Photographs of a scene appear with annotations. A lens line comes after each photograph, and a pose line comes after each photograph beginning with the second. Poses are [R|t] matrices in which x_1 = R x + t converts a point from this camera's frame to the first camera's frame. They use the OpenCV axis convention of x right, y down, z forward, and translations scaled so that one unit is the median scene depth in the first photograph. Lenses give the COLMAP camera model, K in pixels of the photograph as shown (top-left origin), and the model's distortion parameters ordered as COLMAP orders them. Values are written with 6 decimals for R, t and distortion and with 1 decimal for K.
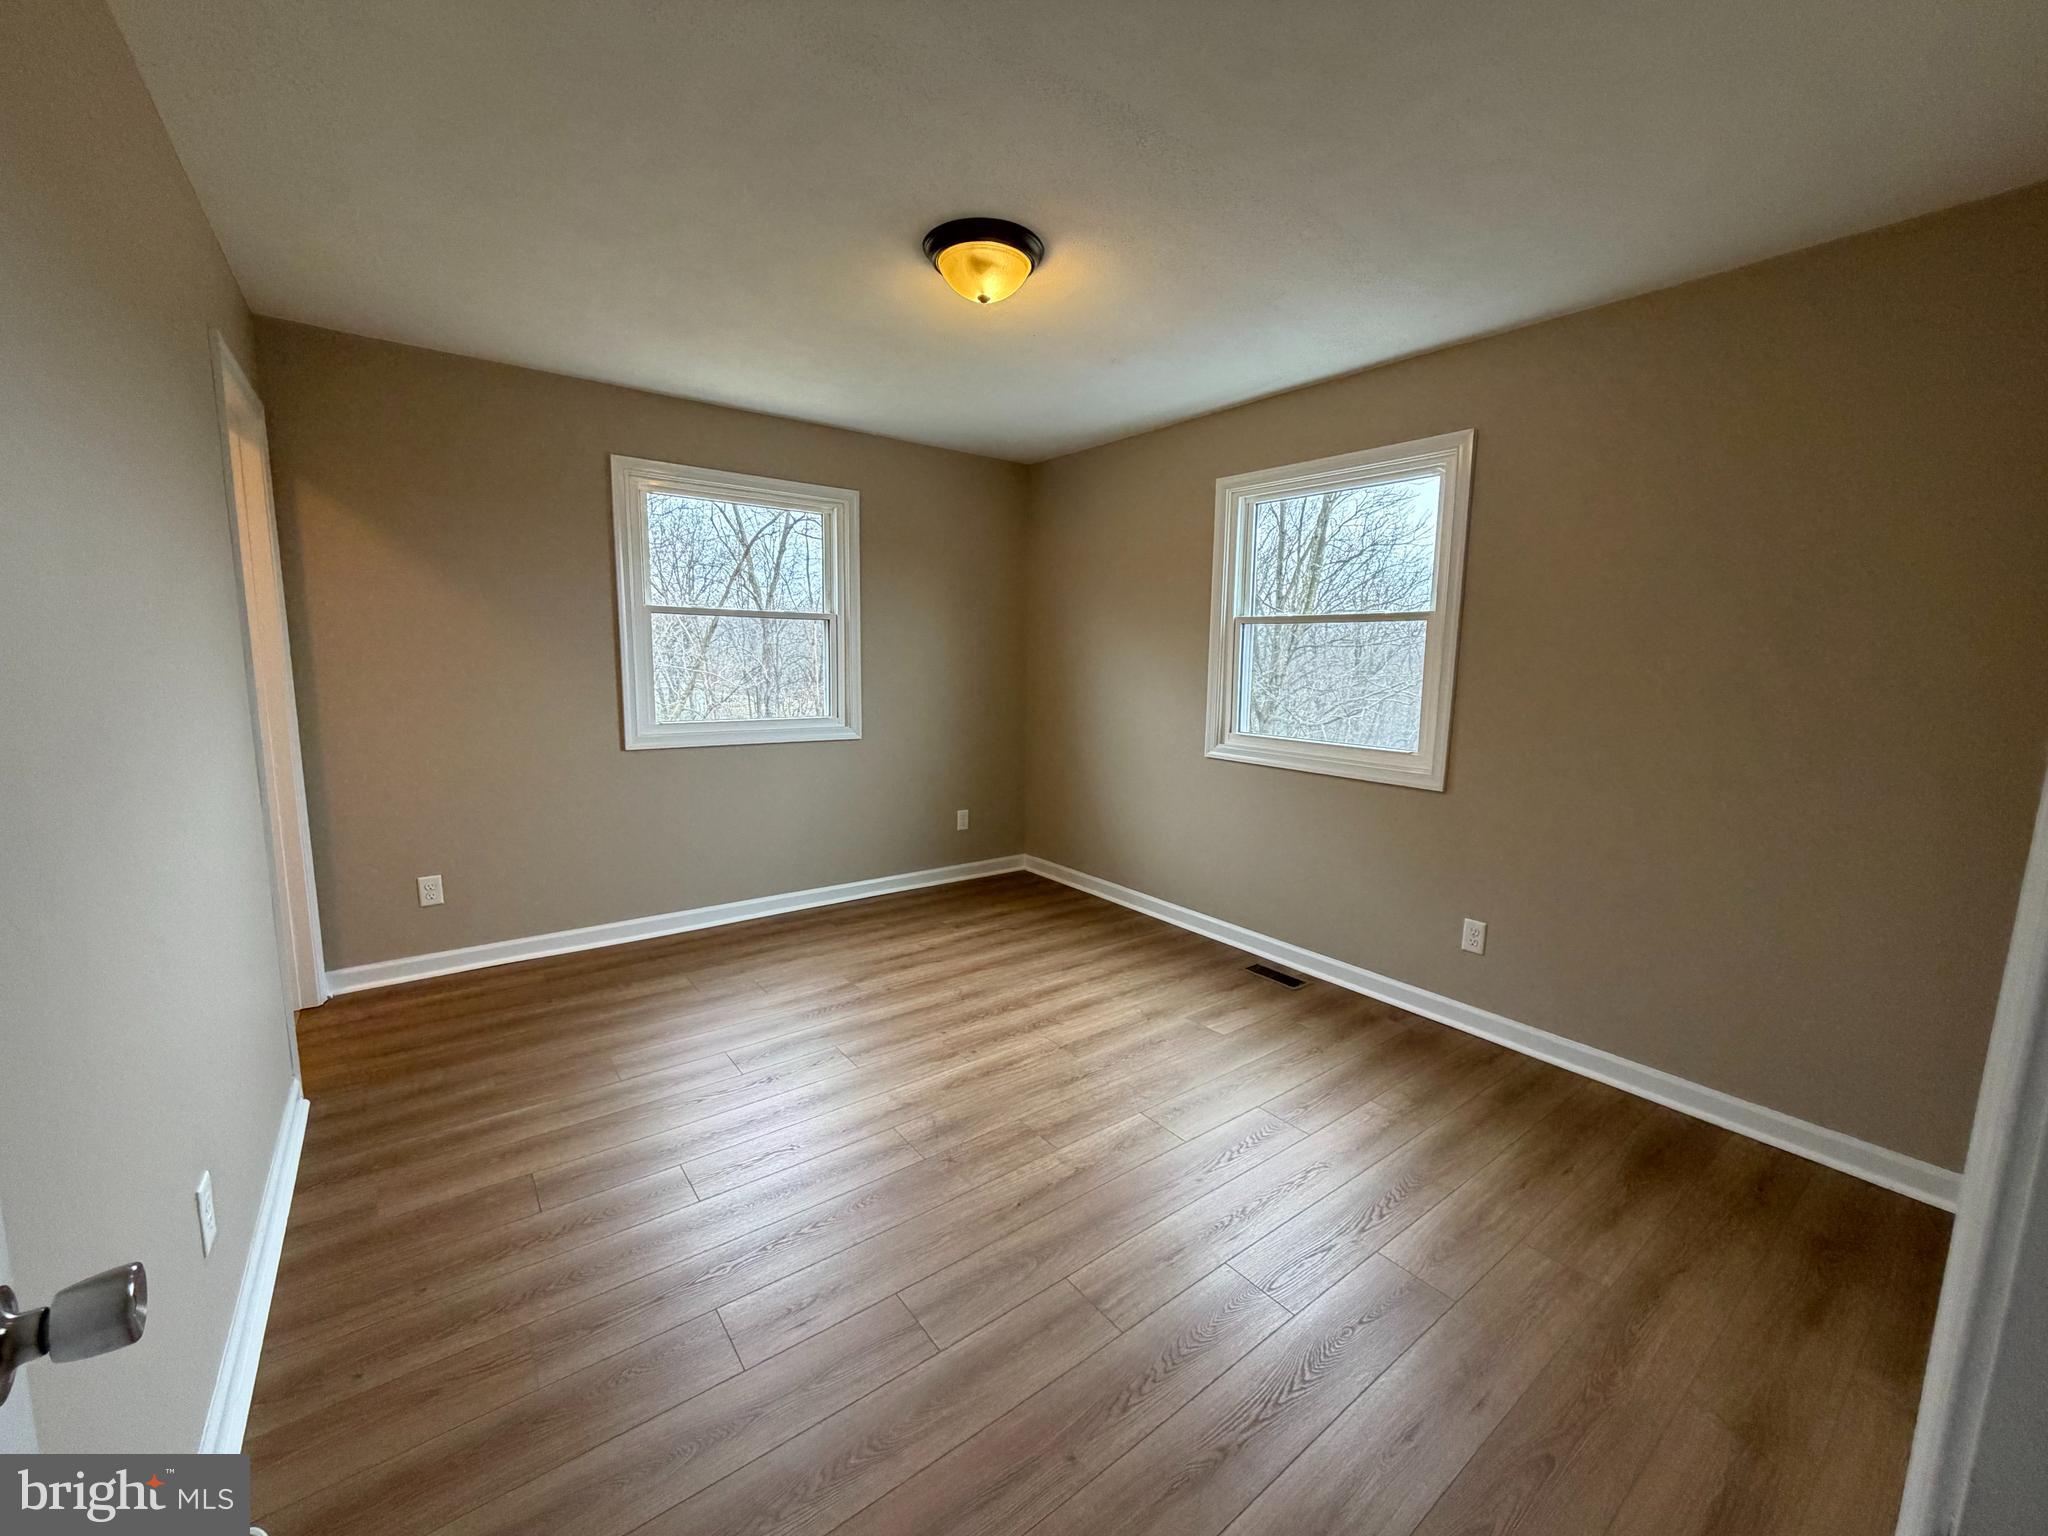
lens RADIAL K [[810.8, 0, 1034.2], [0, 810.8, 765.9], [0, 0, 1]] dist [0.000141, -0.000055]
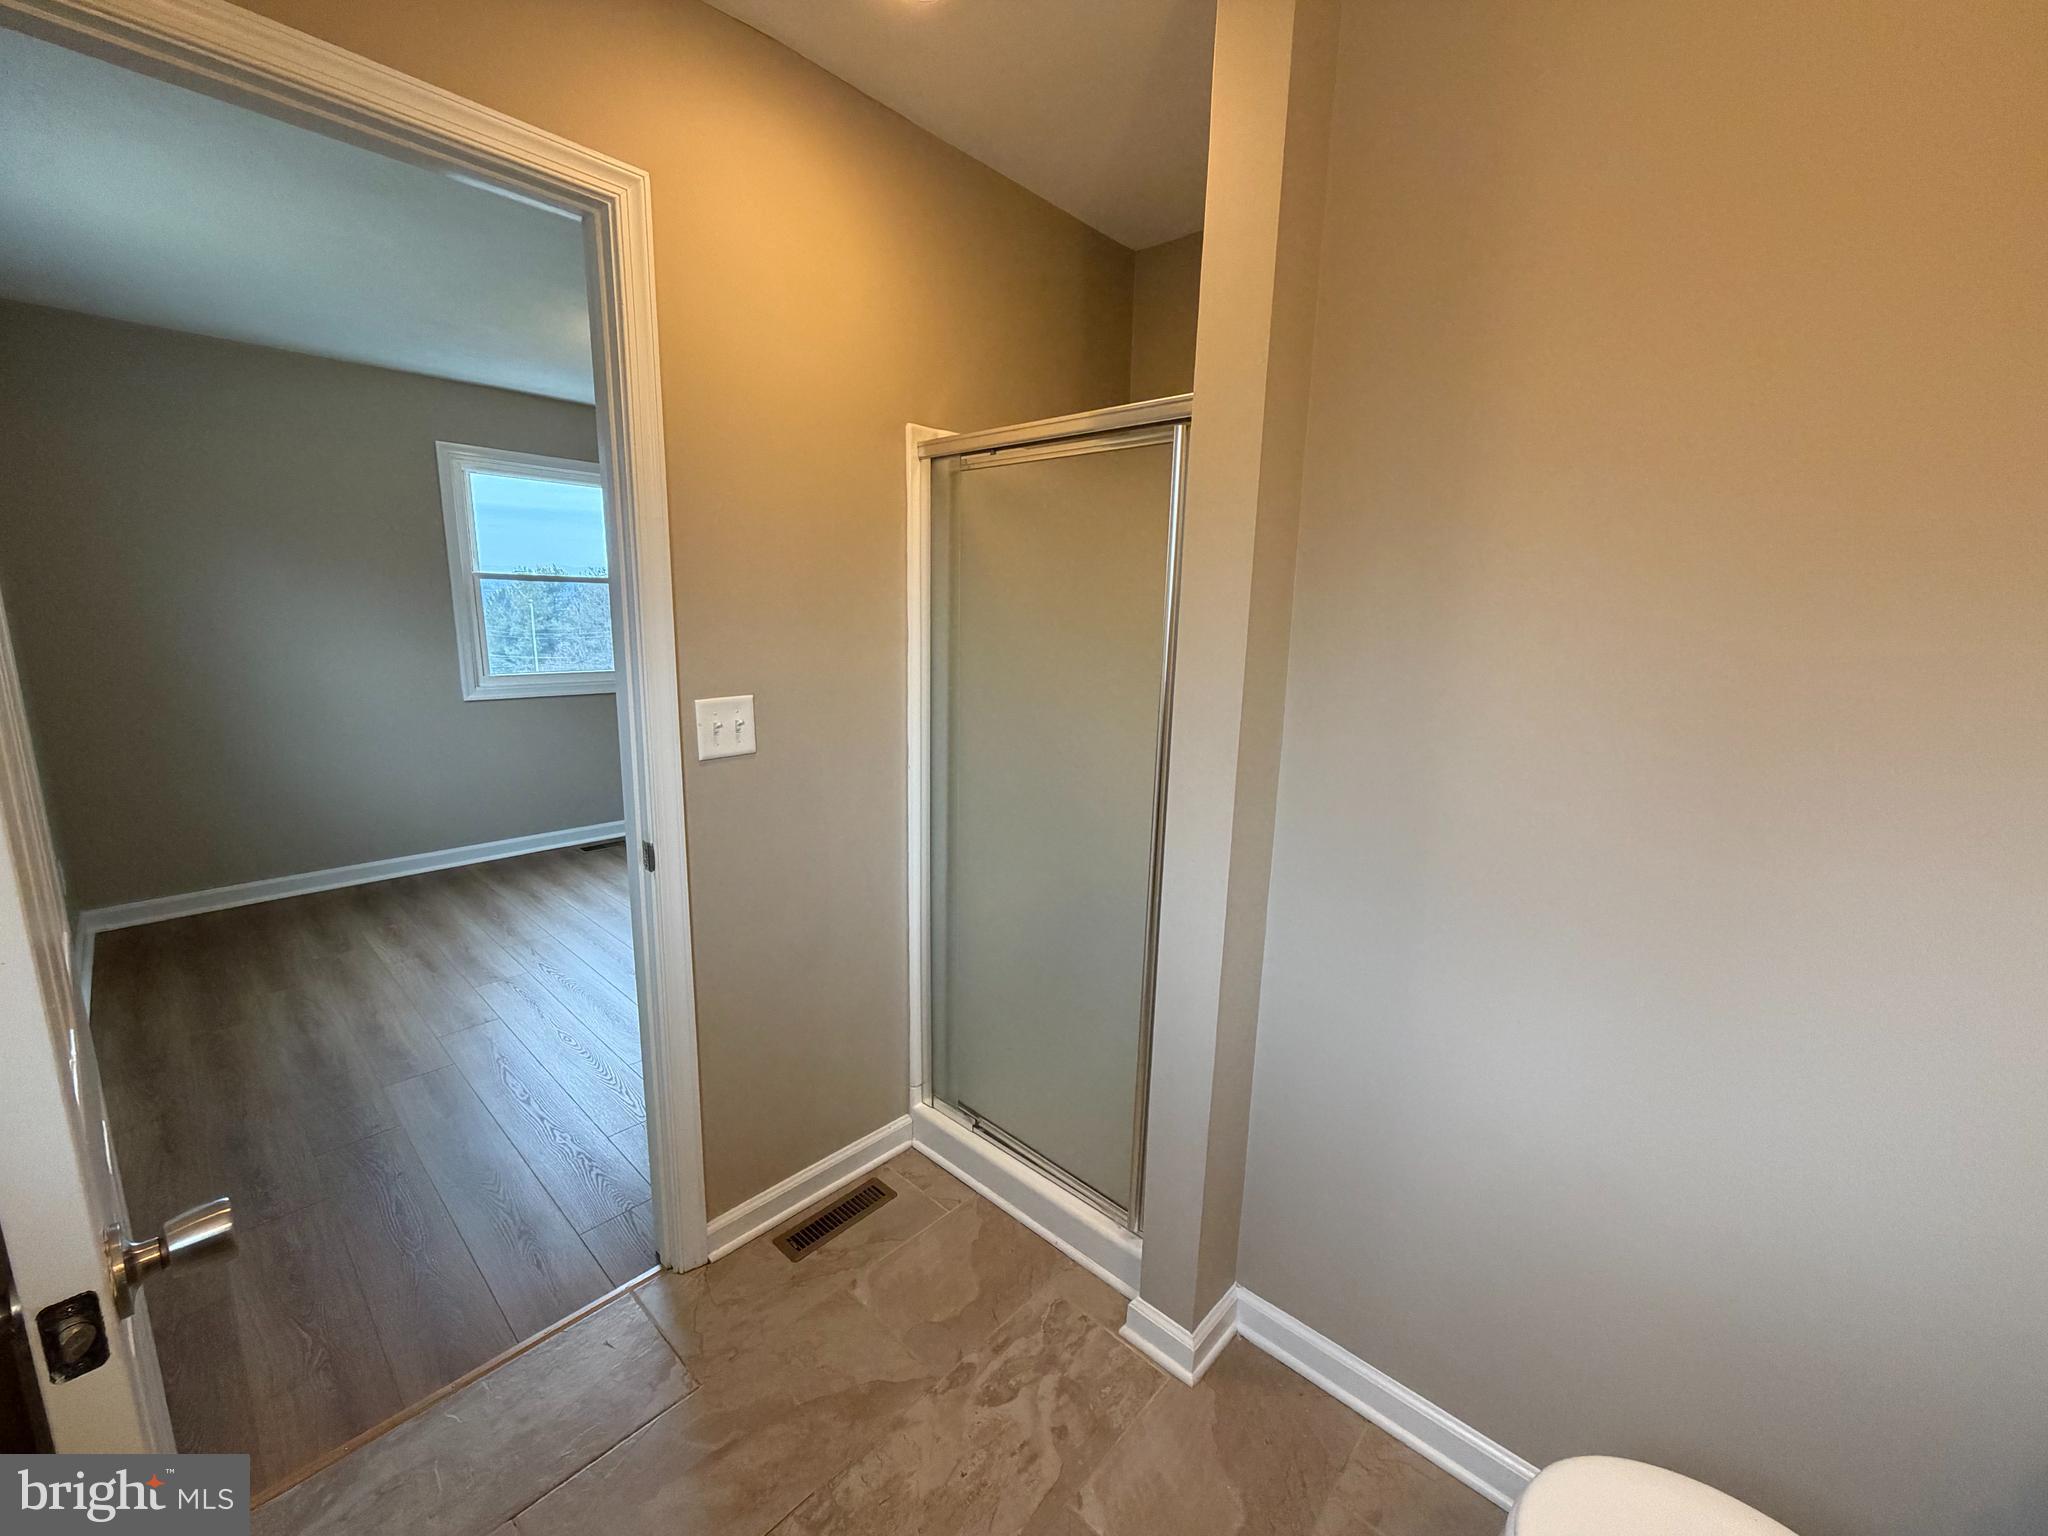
lens RADIAL K [[816.6, 0, 1021.3], [0, 816.6, 763.7], [0, 0, 1]] dist [0.001073, 0.000083]
pose [[-0.158275, -0.207328, 0.965383, -0.984424], [0.102917, 0.968917, 0.224961, -0.099725], [-0.982017, 0.134960, -0.132018, 0.433550]]
